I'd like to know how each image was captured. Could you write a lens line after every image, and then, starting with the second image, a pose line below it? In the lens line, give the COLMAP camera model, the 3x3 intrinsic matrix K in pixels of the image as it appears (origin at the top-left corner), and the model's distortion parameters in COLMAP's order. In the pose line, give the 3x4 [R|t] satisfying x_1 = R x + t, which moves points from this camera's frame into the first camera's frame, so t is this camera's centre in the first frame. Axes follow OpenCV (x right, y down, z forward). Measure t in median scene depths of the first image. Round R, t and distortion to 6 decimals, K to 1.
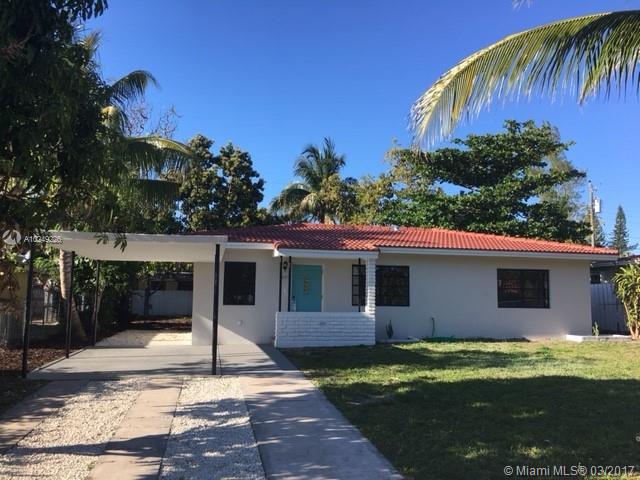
lens RADIAL K [[557.2, 0, 319.1], [0, 557.2, 238.0], [0, 0, 1]] dist [0.080864, -0.104621]
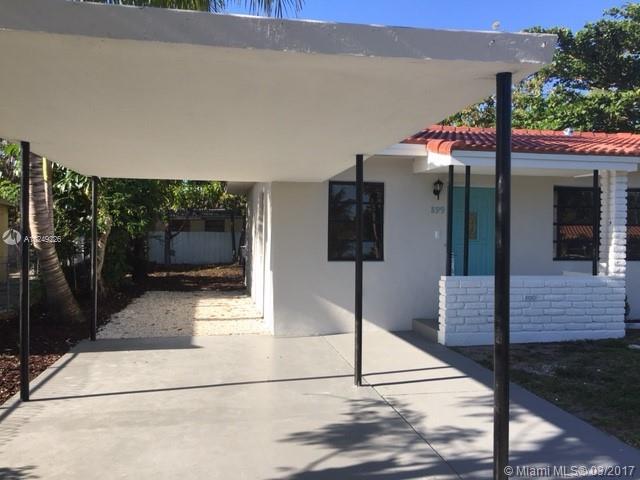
lens RADIAL K [[557.2, 0, 321.4], [0, 557.2, 241.2], [0, 0, 1]] dist [0.080864, -0.104621]
pose [[0.999959, -0.004278, -0.008030, -0.140342], [0.005171, 0.993387, 0.114701, 0.031102], [0.007487, -0.114738, 0.993368, 0.375996]]
